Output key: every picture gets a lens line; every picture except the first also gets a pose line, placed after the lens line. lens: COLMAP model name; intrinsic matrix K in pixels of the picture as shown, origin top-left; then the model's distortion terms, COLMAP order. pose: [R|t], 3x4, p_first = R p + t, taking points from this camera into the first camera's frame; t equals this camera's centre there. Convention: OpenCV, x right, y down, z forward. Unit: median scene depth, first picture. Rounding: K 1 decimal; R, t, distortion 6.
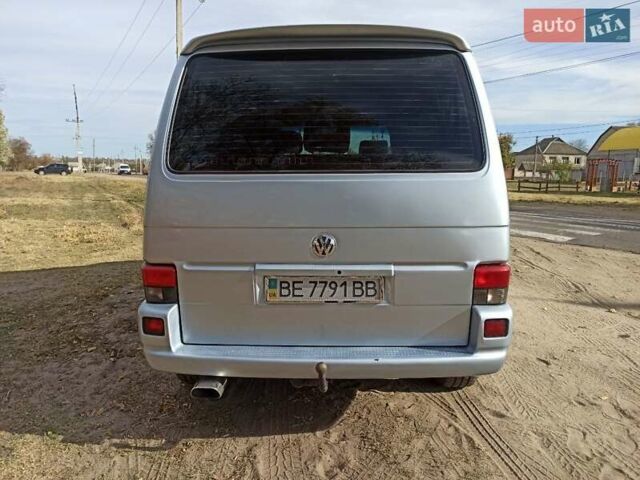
lens RADIAL K [[465.9, 0, 320.0], [0, 465.9, 240.0], [0, 0, 1]] dist [0.066603, -0.001893]
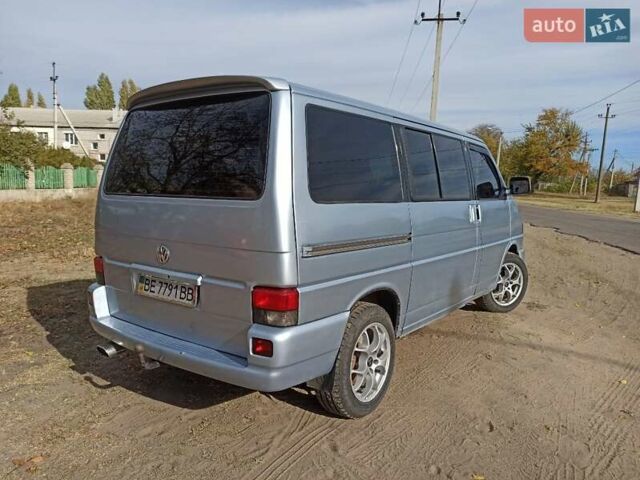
lens RADIAL K [[484.1, 0, 320.0], [0, 484.1, 240.0], [0, 0, 1]] dist [0.032144, 0.000117]
pose [[0.817042, 0.080477, -0.570935, 1.076193], [-0.103315, 0.994619, -0.007652, -0.058445], [0.567247, 0.065238, 0.820960, 0.156537]]
